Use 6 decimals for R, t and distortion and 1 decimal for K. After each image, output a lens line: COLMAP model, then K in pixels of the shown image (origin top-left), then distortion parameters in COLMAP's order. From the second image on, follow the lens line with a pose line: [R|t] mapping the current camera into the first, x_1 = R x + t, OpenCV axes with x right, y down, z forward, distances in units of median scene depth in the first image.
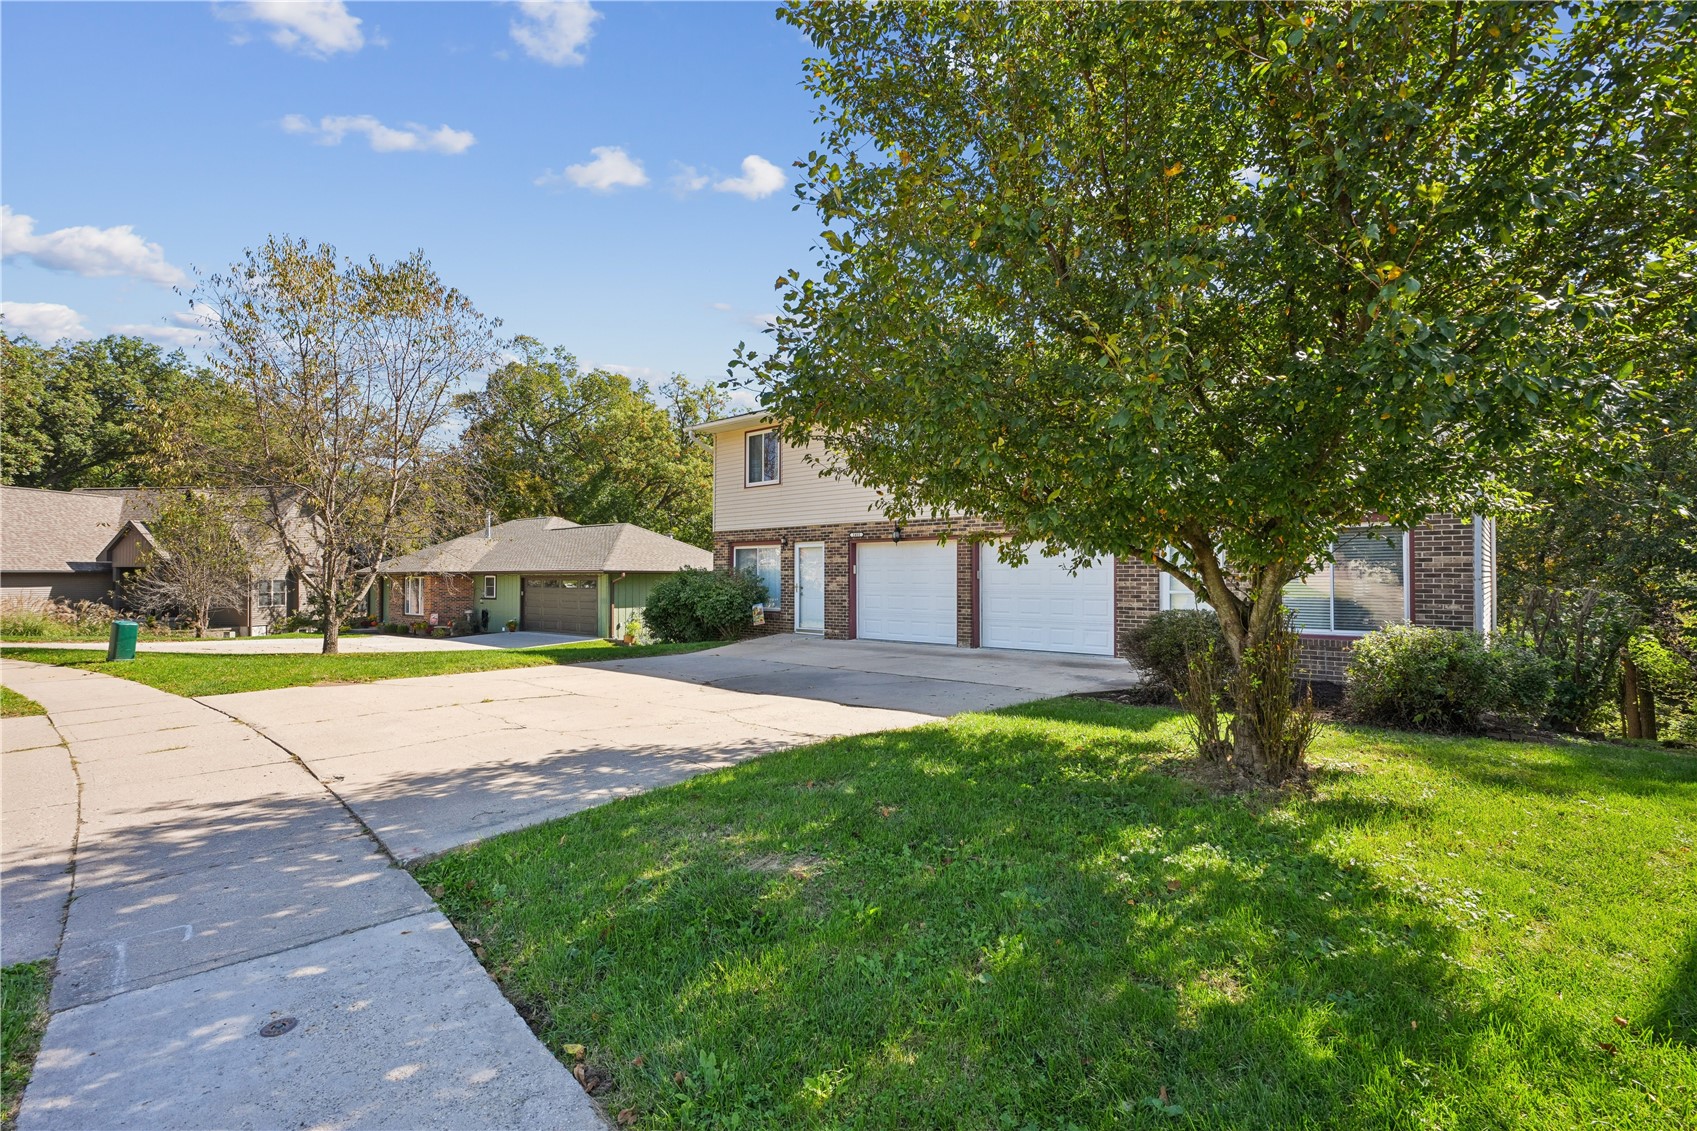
lens RADIAL K [[776.1, 0, 835.7], [0, 776.1, 569.1], [0, 0, 1]] dist [0.000299, -0.000280]
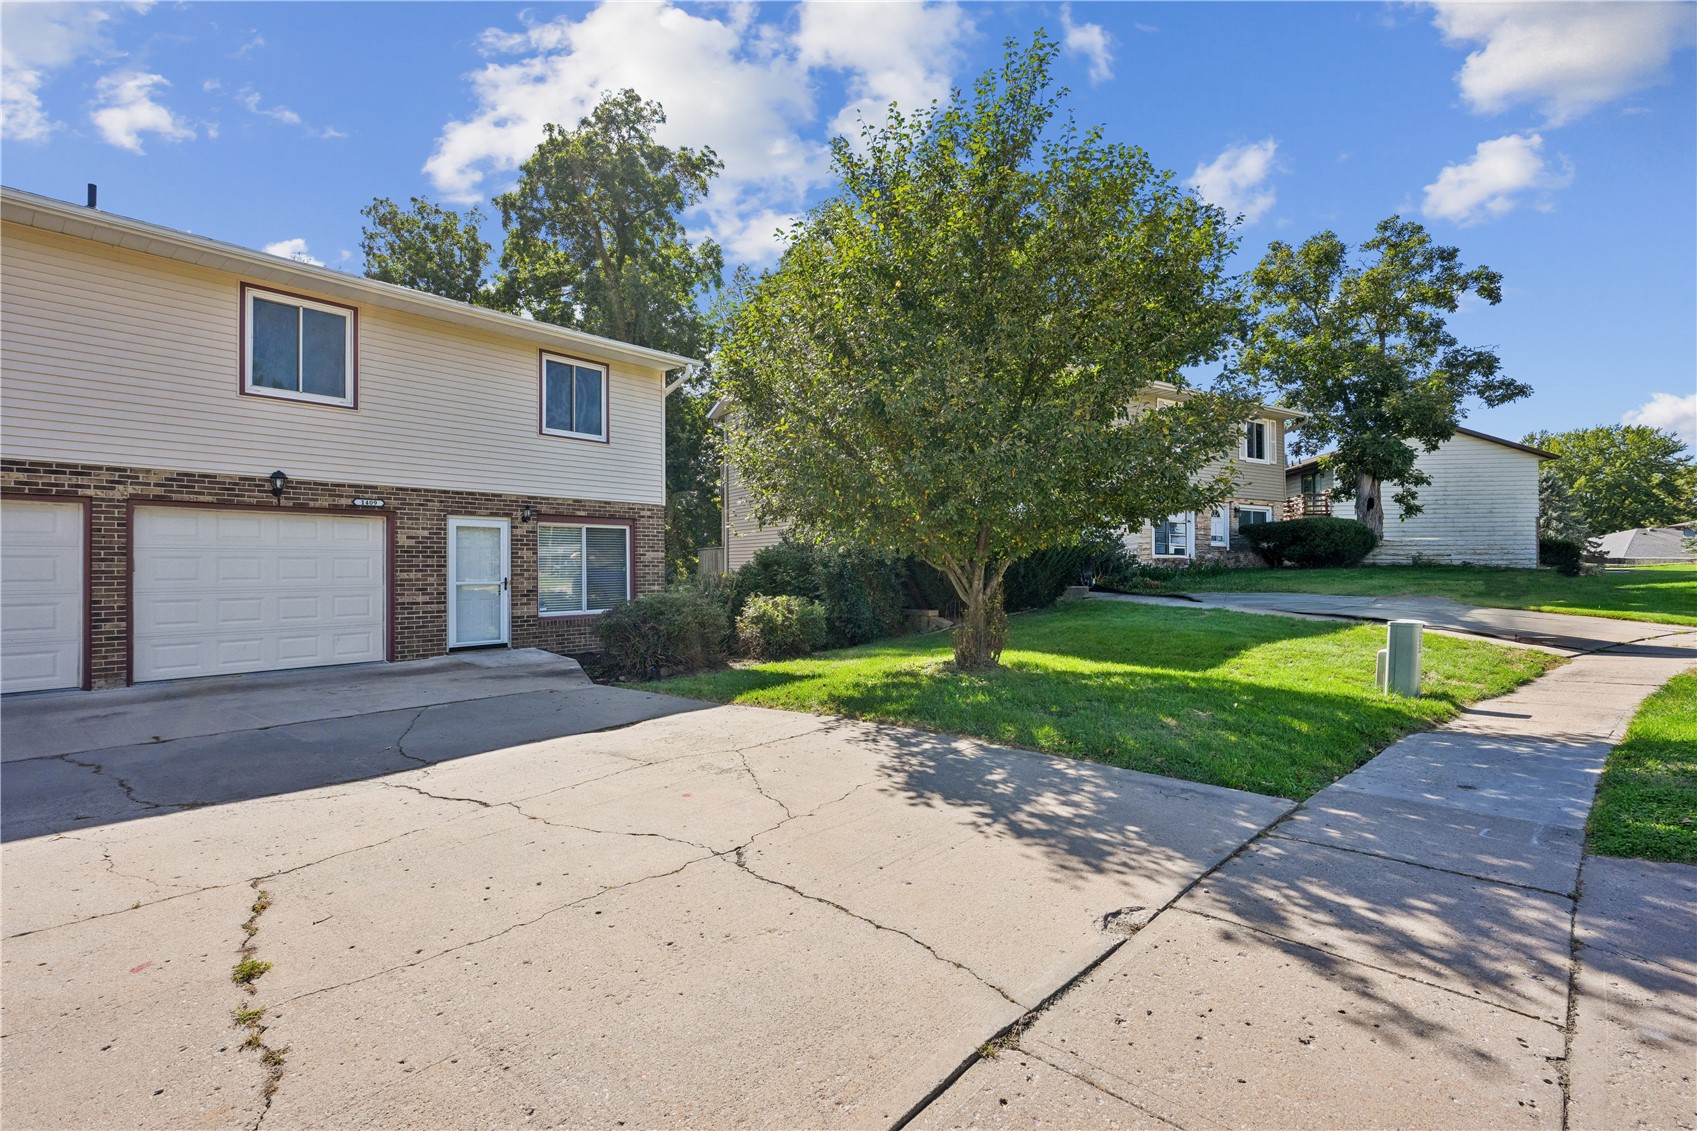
lens RADIAL K [[776.1, 0, 835.7], [0, 776.1, 561.4], [0, 0, 1]] dist [0.000299, -0.000280]
pose [[-0.040310, 0.002644, 0.999184, -1.580251], [-0.000720, 0.999996, -0.002675, 0.012624], [-0.999187, -0.000827, -0.040308, 1.615273]]
